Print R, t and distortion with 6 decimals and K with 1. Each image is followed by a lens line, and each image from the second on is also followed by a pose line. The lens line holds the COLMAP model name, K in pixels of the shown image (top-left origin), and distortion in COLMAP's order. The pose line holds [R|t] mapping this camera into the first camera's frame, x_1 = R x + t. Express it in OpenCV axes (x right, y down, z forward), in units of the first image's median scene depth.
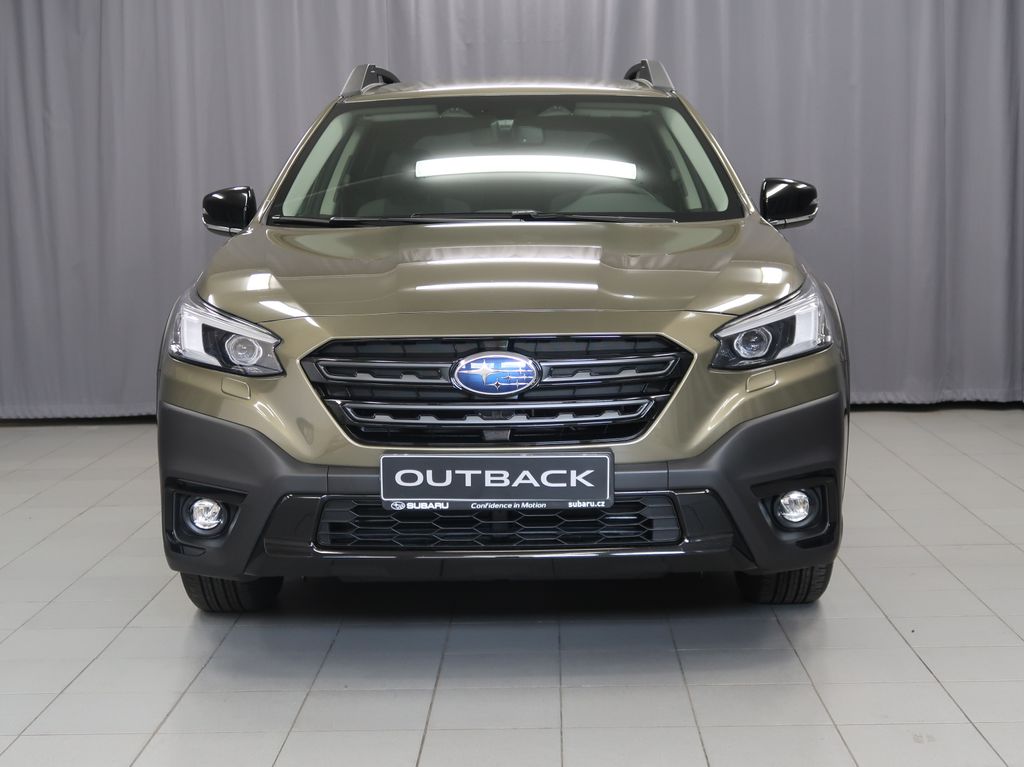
lens RADIAL K [[1055.3, 0, 512.0], [0, 1055.3, 383.5], [0, 0, 1]] dist [0.002415, 0.002502]
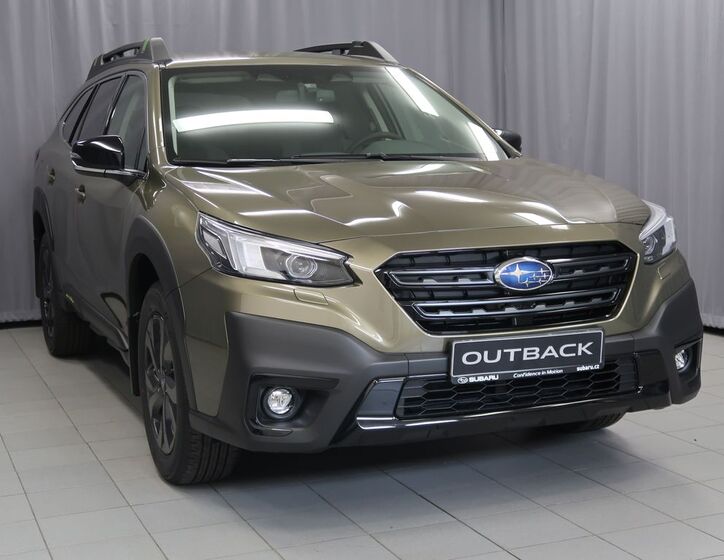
lens RADIAL K [[794.1, 0, 362.0], [0, 794.1, 280.0], [0, 0, 1]] dist [0.006173, 0.001306]
pose [[0.965107, -0.051052, 0.256832, -0.466644], [0.052516, 0.998619, 0.001160, -0.014044], [-0.256537, 0.012368, 0.966455, 0.092260]]
